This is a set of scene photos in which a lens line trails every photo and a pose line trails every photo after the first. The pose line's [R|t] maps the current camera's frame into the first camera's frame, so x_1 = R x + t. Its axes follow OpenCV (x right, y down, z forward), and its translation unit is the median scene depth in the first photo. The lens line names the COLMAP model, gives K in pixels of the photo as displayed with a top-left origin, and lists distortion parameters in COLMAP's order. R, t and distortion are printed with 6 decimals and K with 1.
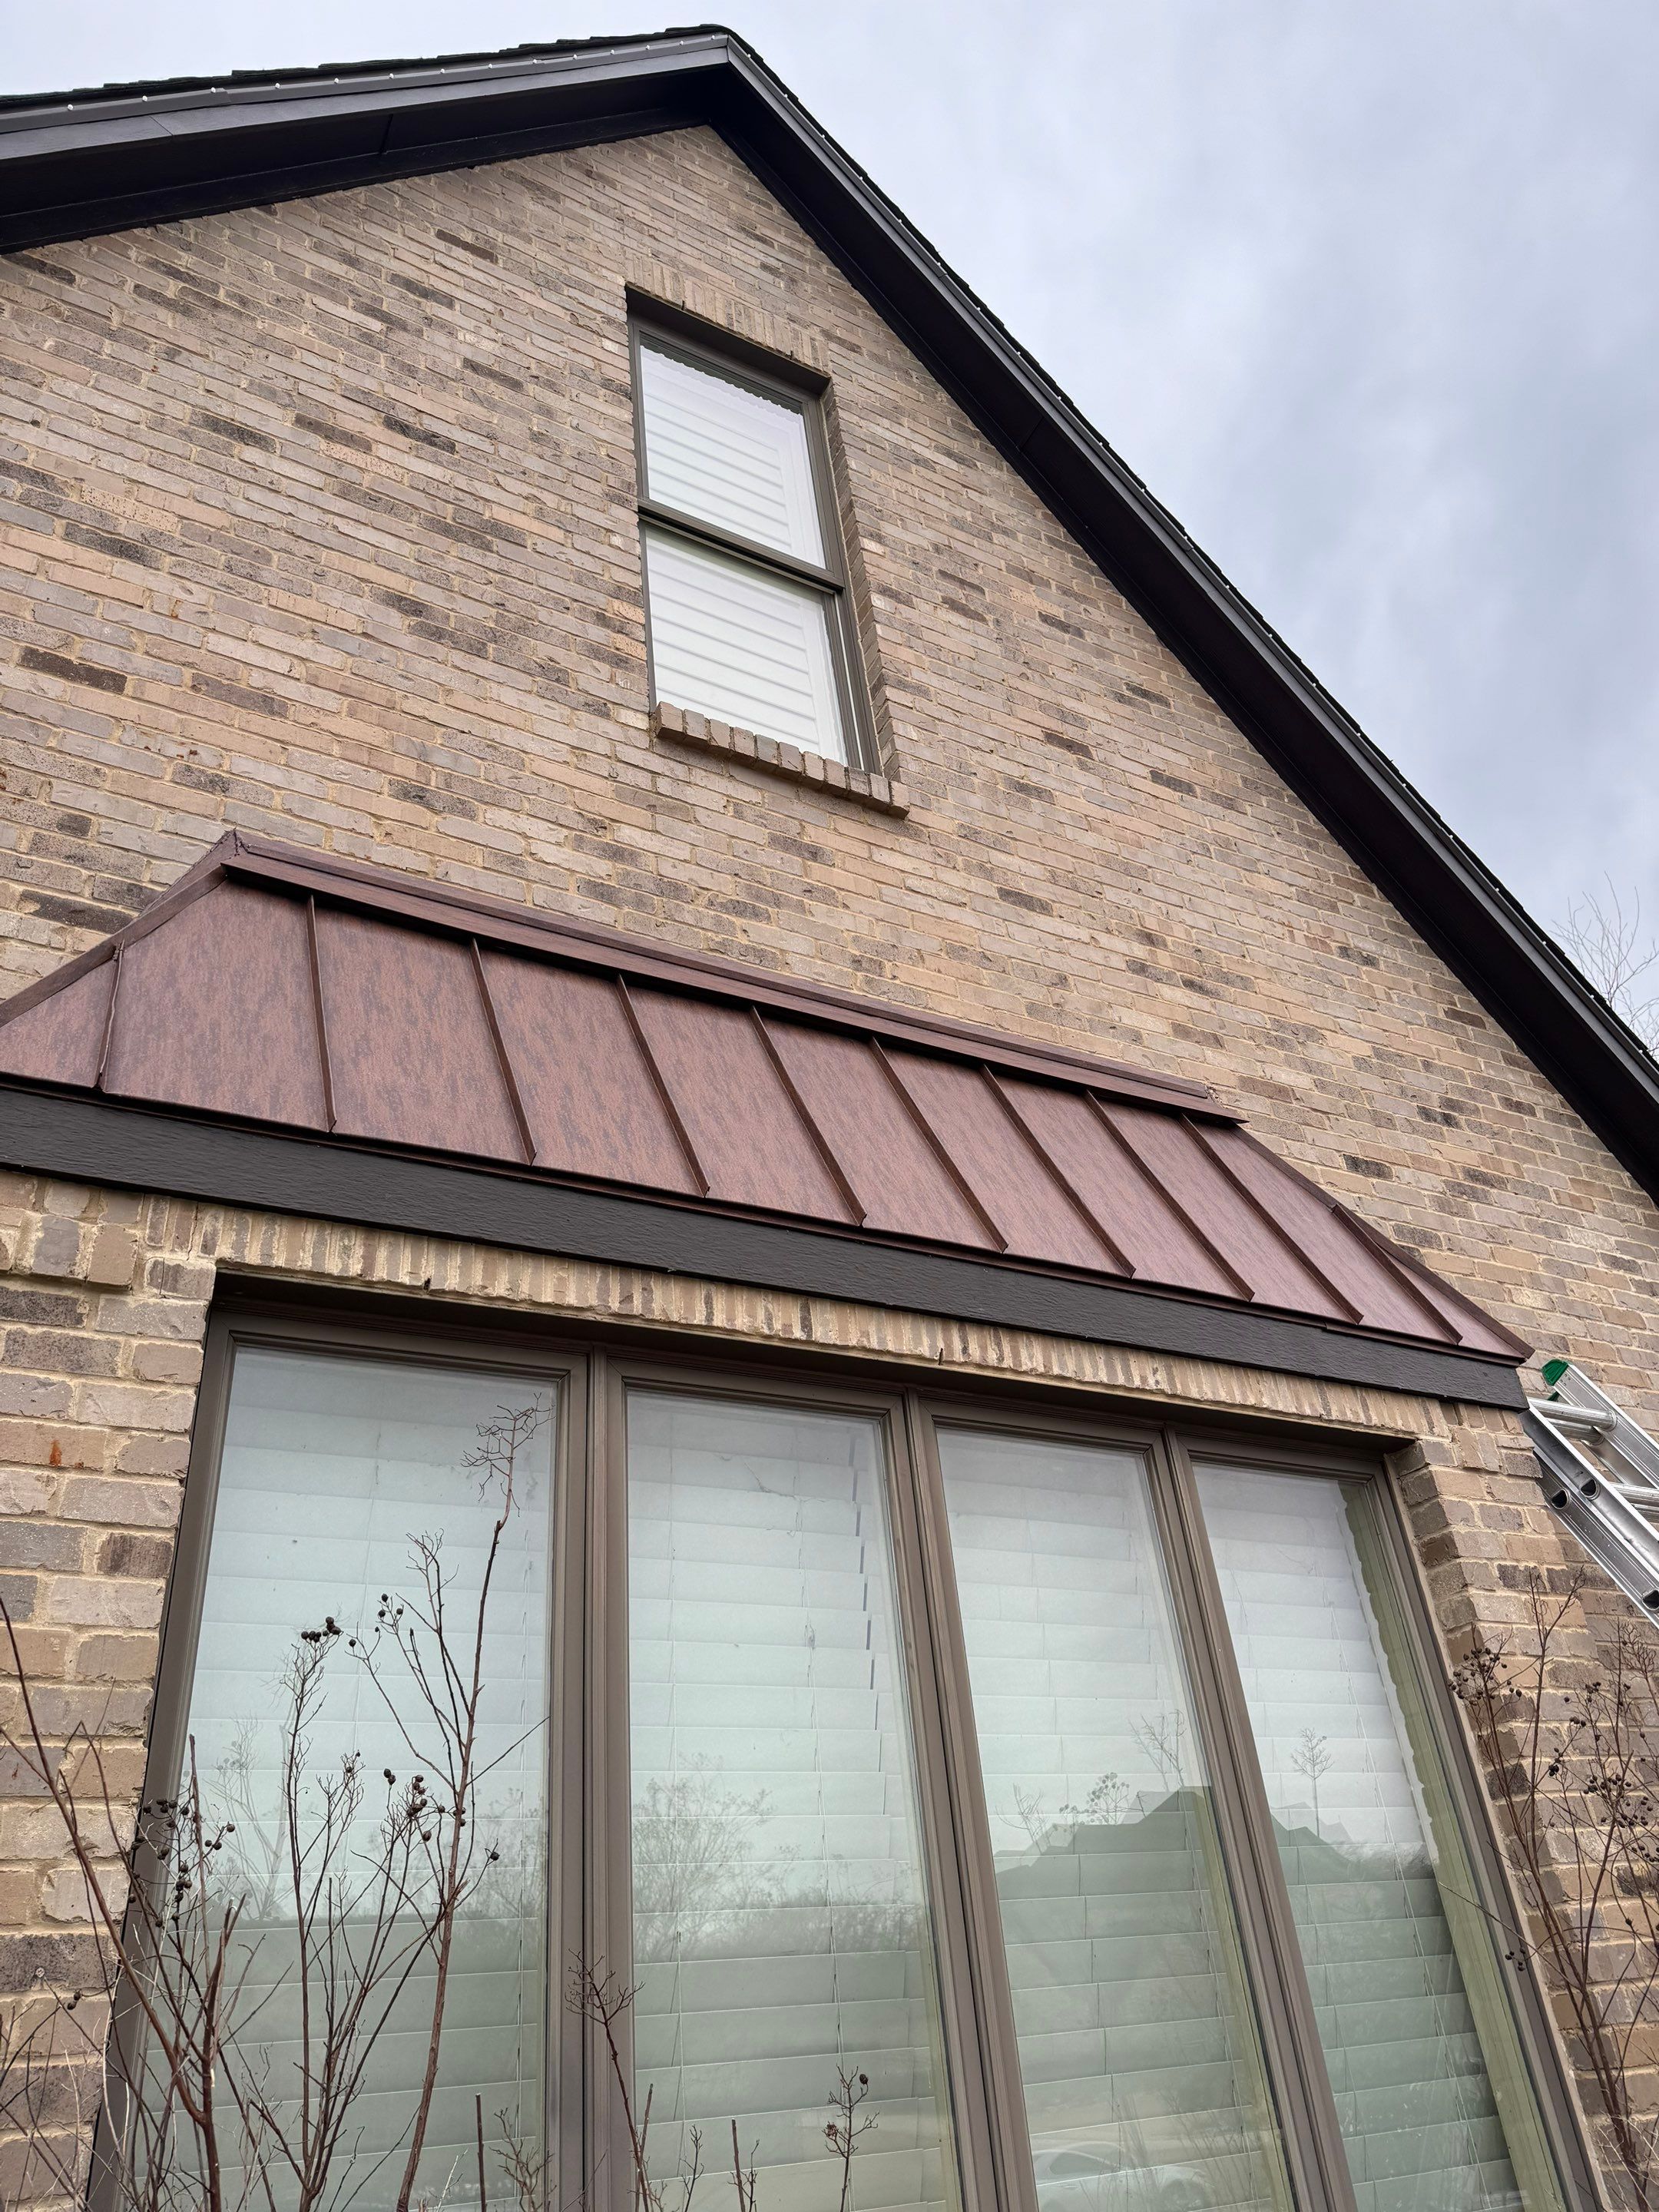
lens RADIAL K [[1521.2, 0, 840.4], [0, 1521.2, 1127.2], [0, 0, 1]] dist [0.180202, -0.355596]
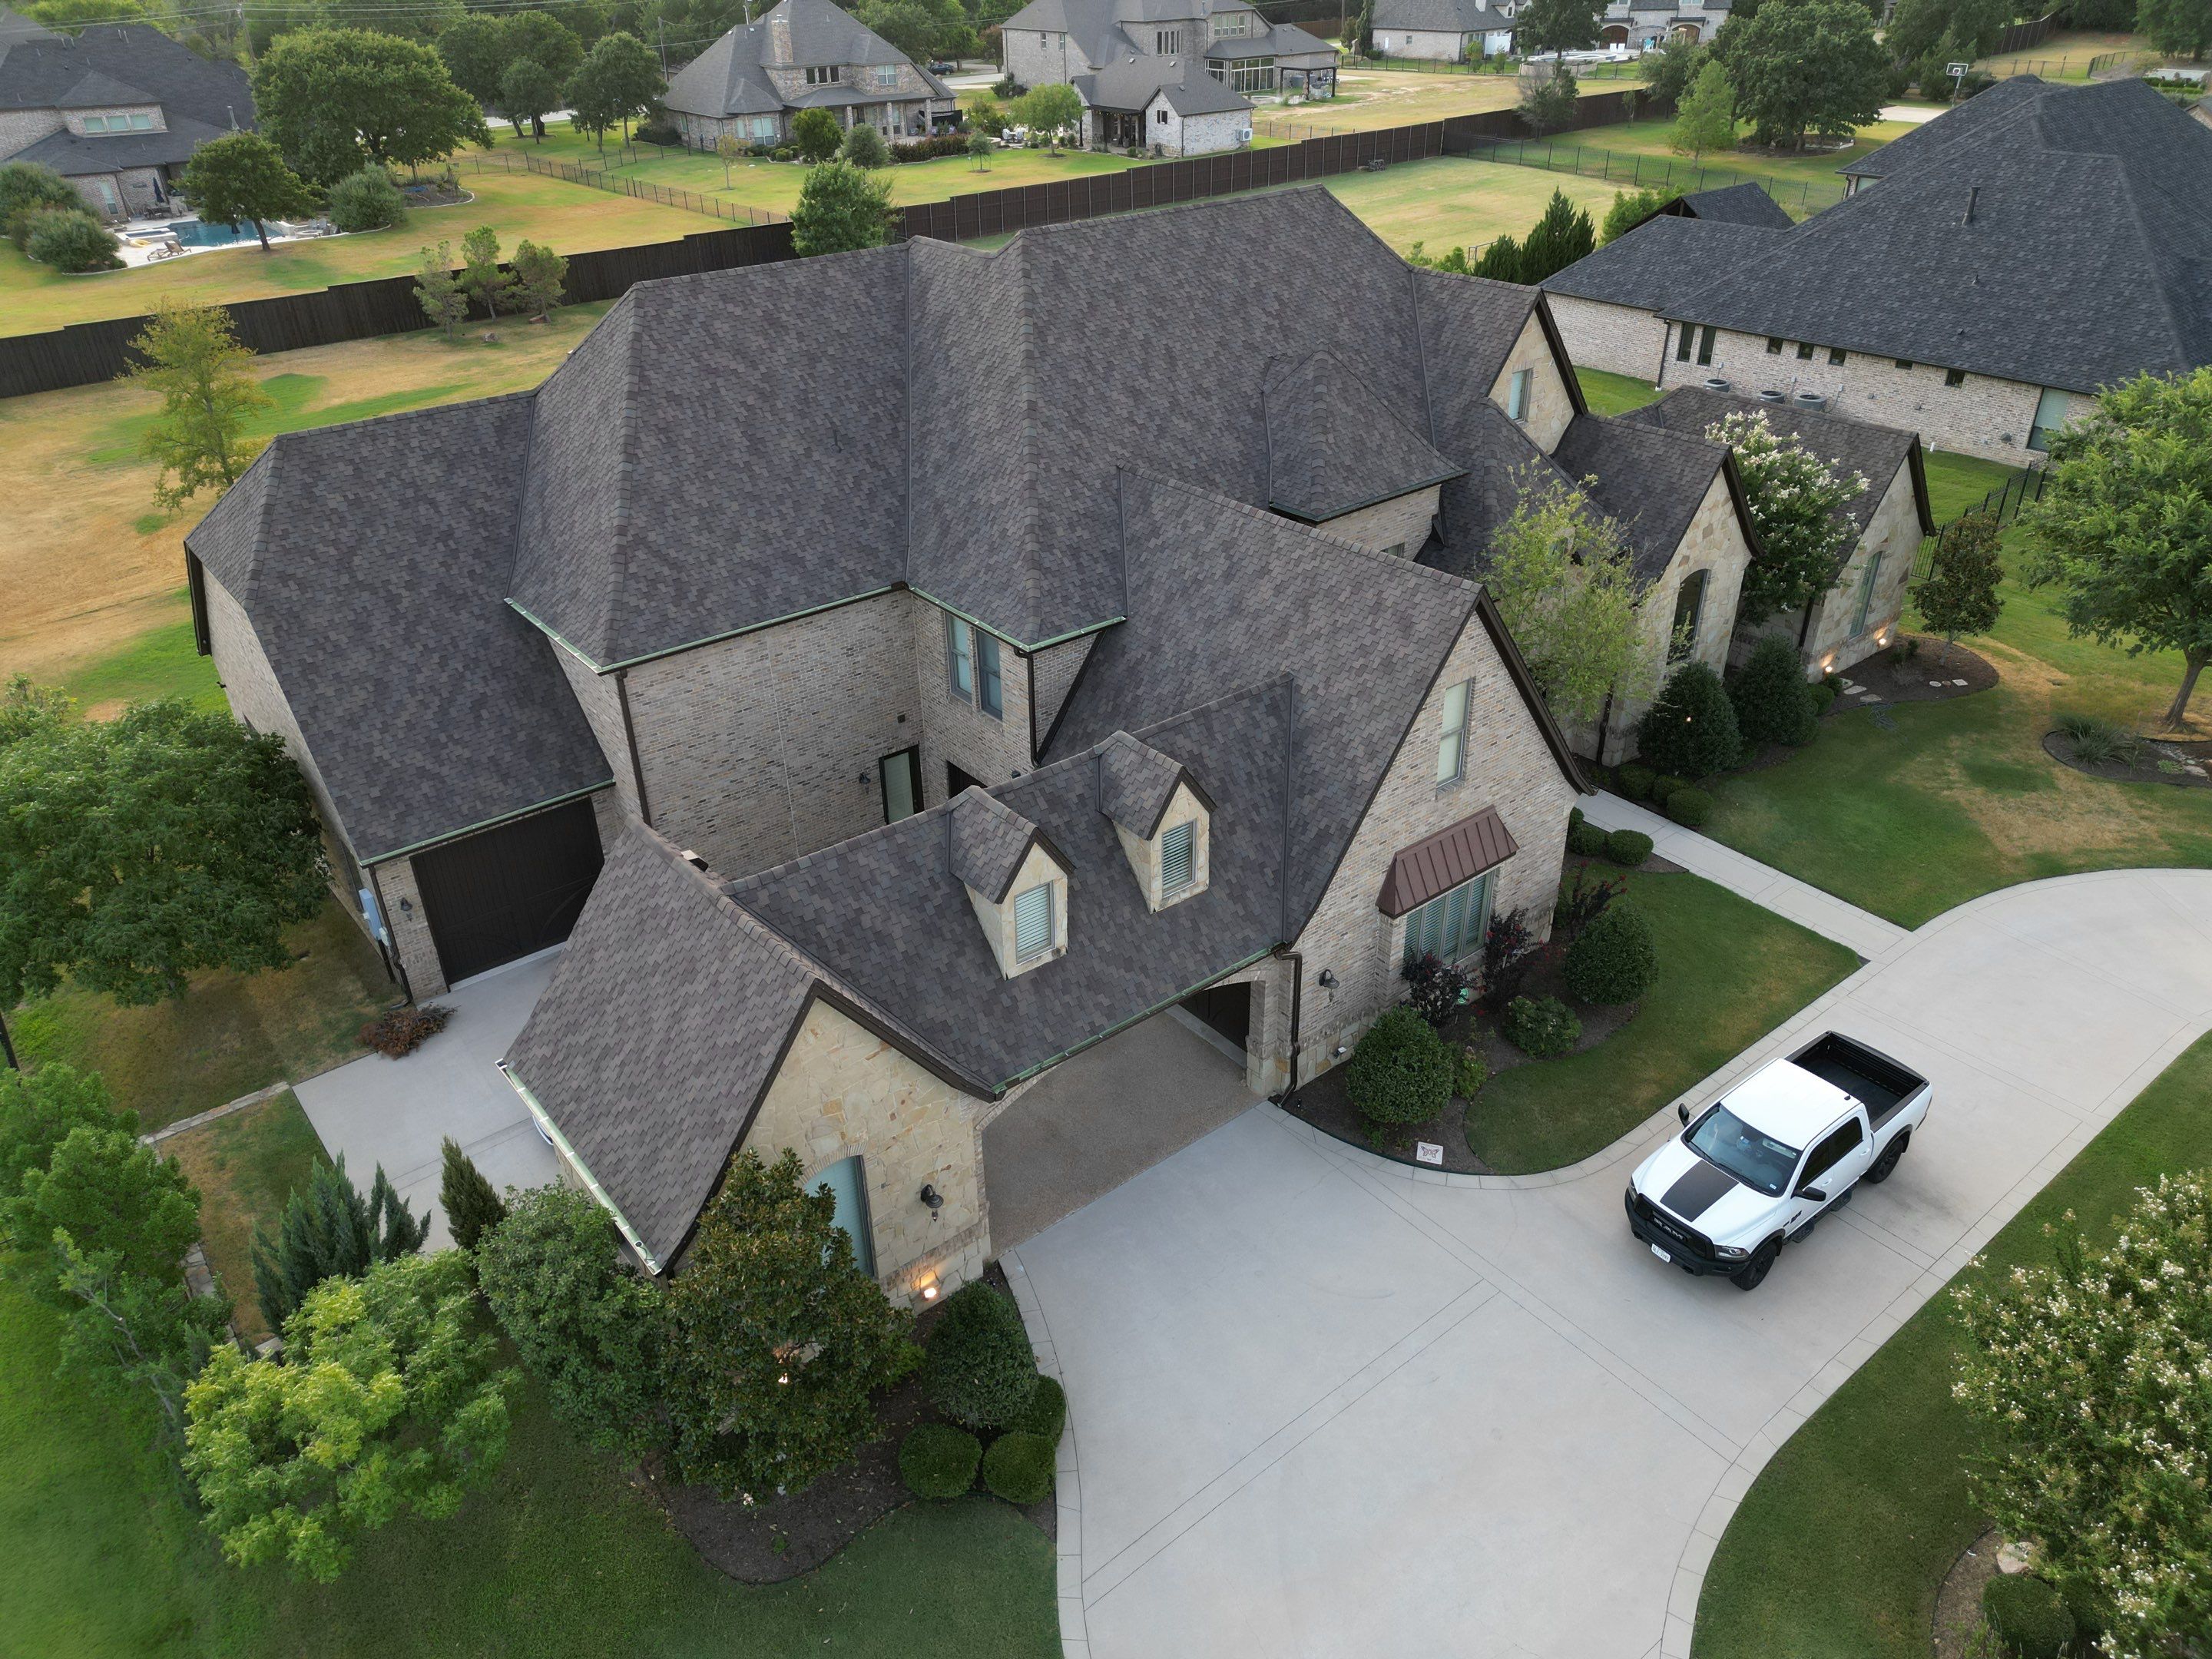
lens RADIAL K [[1521.2, 0, 1106.0], [0, 1521.2, 829.5], [0, 0, 1]] dist [0.180202, -0.355596]
pose [[0.982406, -0.020436, 0.185638, -2.576315], [-0.155039, 0.464946, 0.871658, -5.380193], [-0.104125, -0.885103, 0.453597, -1.865596]]
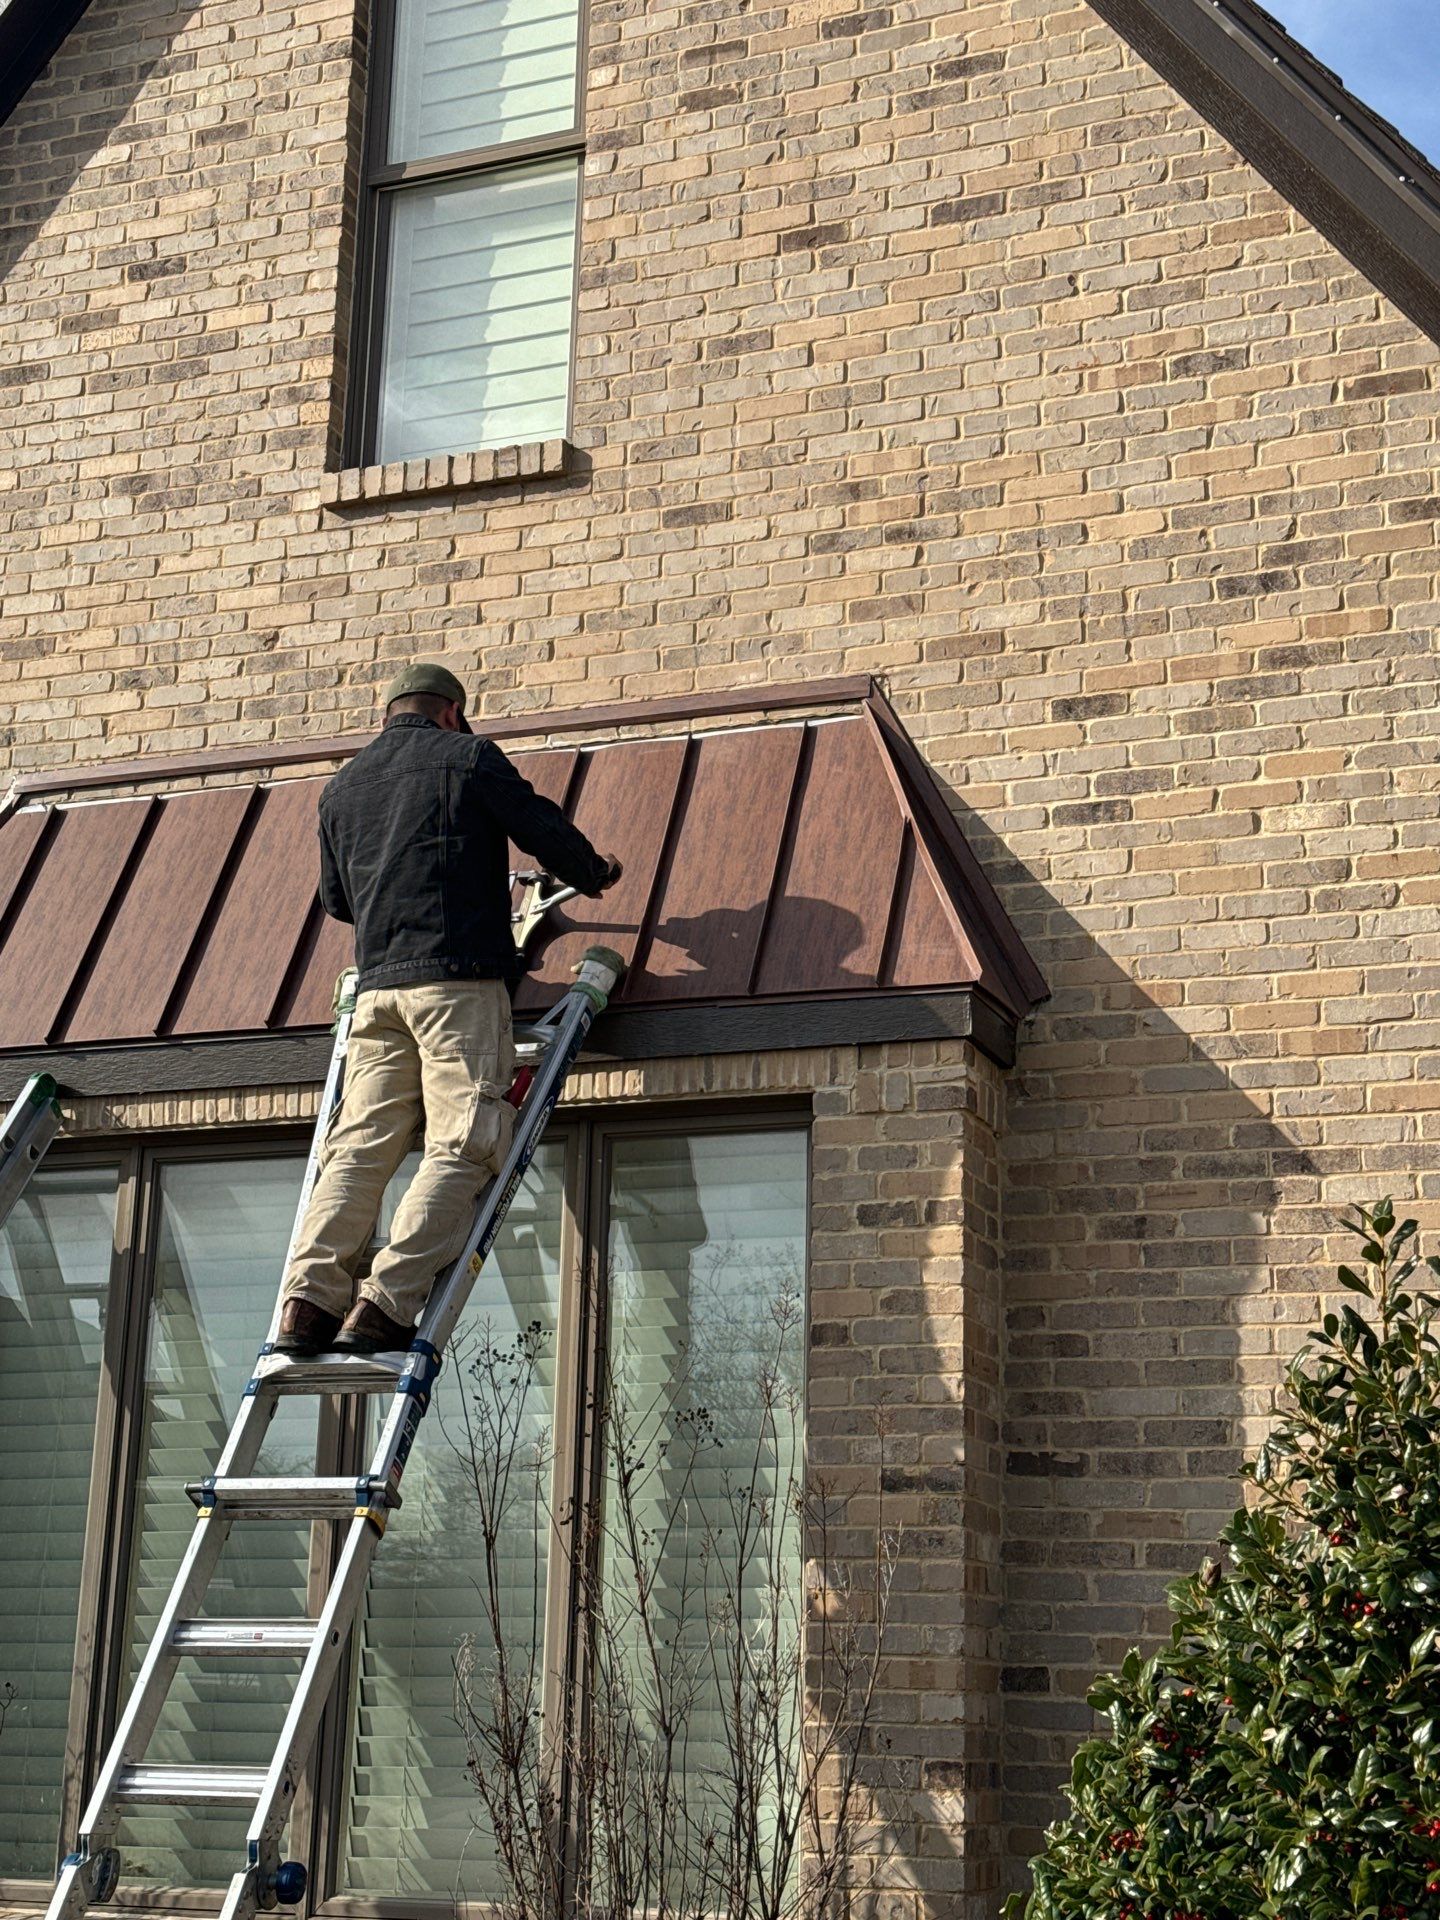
lens RADIAL K [[2681.4, 0, 720.0], [0, 2681.4, 960.0], [0, 0, 1]] dist [0.157470, -0.044169]
pose [[0.641923, -0.095668, -0.760778, 1.385994], [0.338009, 0.925887, 0.168772, -0.171266], [0.688248, -0.365488, 0.626685, -0.129486]]
